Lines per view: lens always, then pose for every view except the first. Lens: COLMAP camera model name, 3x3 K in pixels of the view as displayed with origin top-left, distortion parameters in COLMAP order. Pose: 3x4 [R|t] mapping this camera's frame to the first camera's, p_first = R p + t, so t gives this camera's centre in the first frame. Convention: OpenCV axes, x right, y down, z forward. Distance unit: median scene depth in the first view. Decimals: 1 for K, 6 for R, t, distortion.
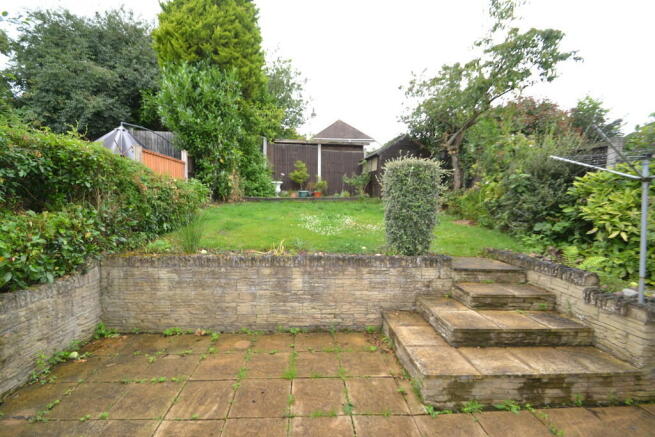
lens RADIAL K [[288.0, 0, 315.9], [0, 288.0, 226.2], [0, 0, 1]] dist [-0.000287, -0.006266]
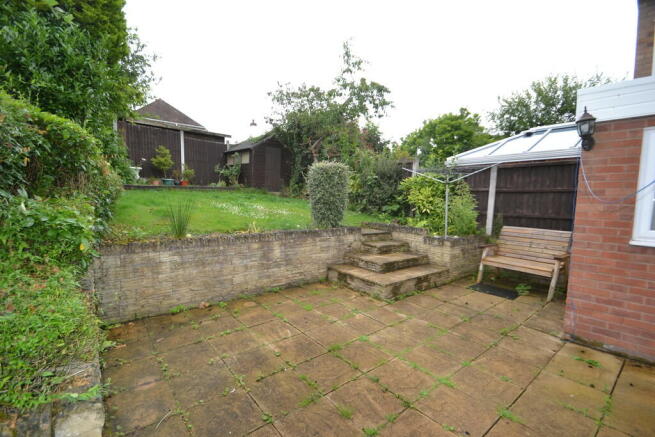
lens RADIAL K [[288.0, 0, 314.8], [0, 288.0, 225.1], [0, 0, 1]] dist [-0.000287, -0.006266]
pose [[0.815686, -0.050612, 0.576276, -0.665371], [0.033882, 0.998635, 0.039749, 0.024623], [-0.577501, -0.012898, 0.816288, -0.164612]]
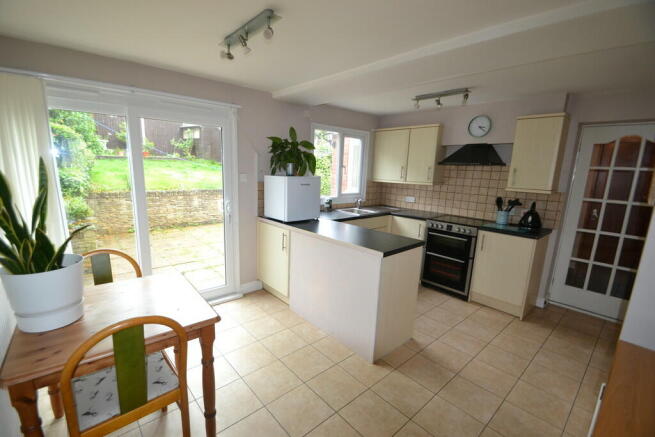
lens RADIAL K [[288.0, 0, 312.9], [0, 288.0, 224.4], [0, 0, 1]] dist [-0.000287, -0.006266]
pose [[0.778991, -0.105282, 0.618133, -0.721811], [0.020235, 0.989511, 0.143036, 0.068750], [-0.626708, -0.098916, 0.772950, -1.206725]]
